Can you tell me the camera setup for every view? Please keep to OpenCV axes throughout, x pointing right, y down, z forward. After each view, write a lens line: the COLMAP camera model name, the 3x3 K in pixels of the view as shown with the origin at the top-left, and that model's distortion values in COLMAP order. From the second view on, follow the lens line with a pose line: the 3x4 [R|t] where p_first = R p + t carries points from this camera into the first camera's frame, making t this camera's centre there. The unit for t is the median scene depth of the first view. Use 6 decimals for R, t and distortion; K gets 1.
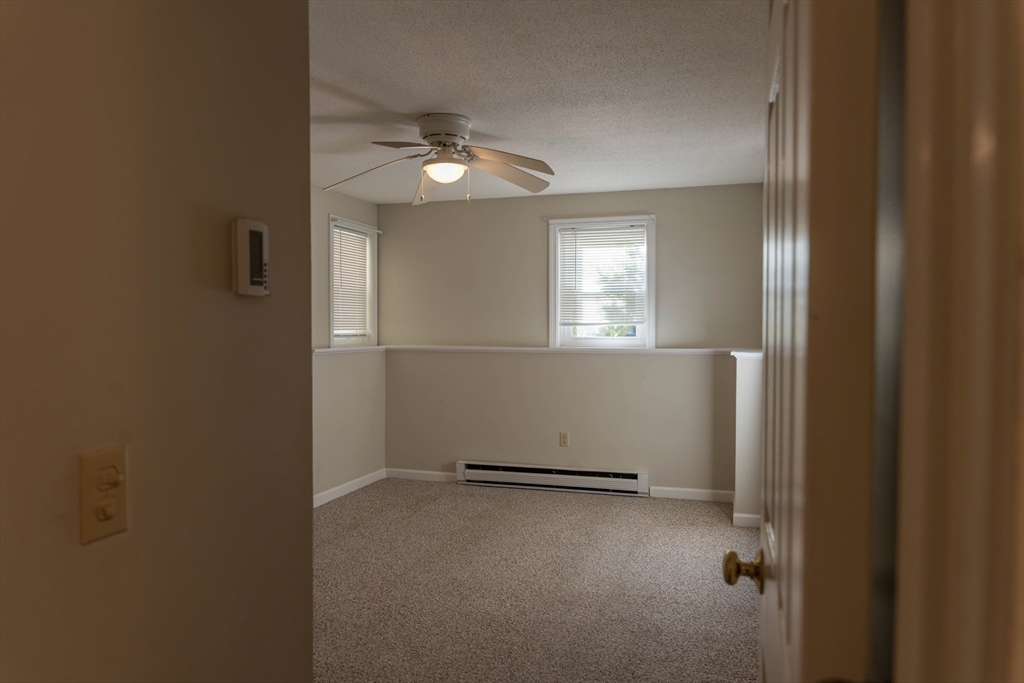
lens RADIAL K [[696.2, 0, 512.0], [0, 696.2, 341.5], [0, 0, 1]] dist [0.005546, -0.009796]
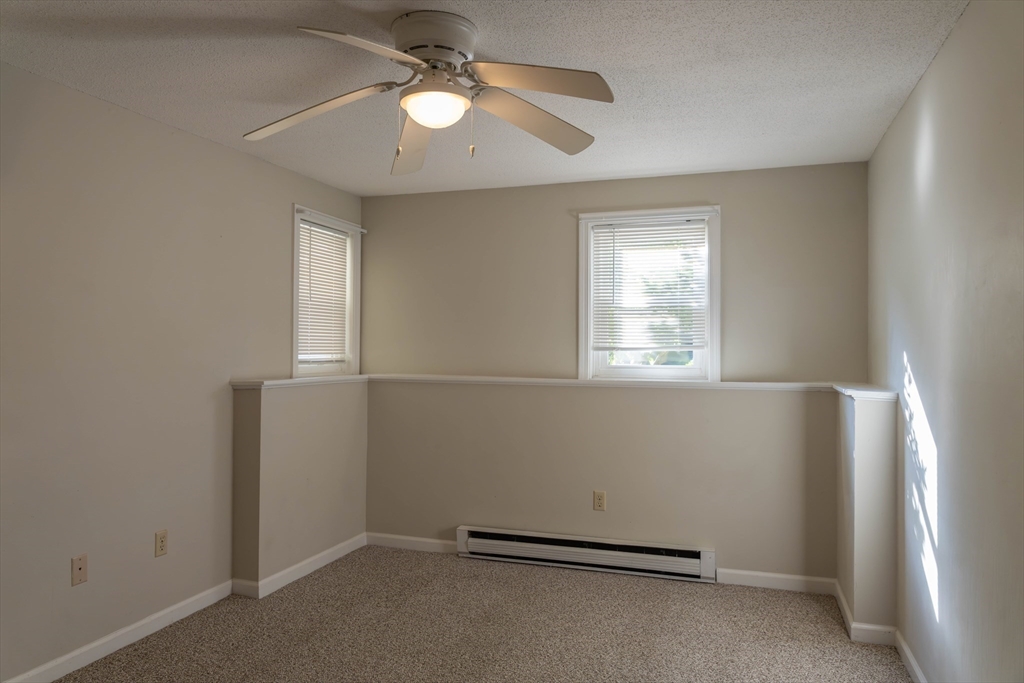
lens RADIAL K [[696.2, 0, 512.0], [0, 696.2, 341.5], [0, 0, 1]] dist [0.005546, -0.009796]
pose [[0.999887, 0.005381, -0.014048, -0.010067], [-0.005843, 0.999437, -0.033053, -0.007000], [0.013862, 0.033131, 0.999355, 0.239417]]
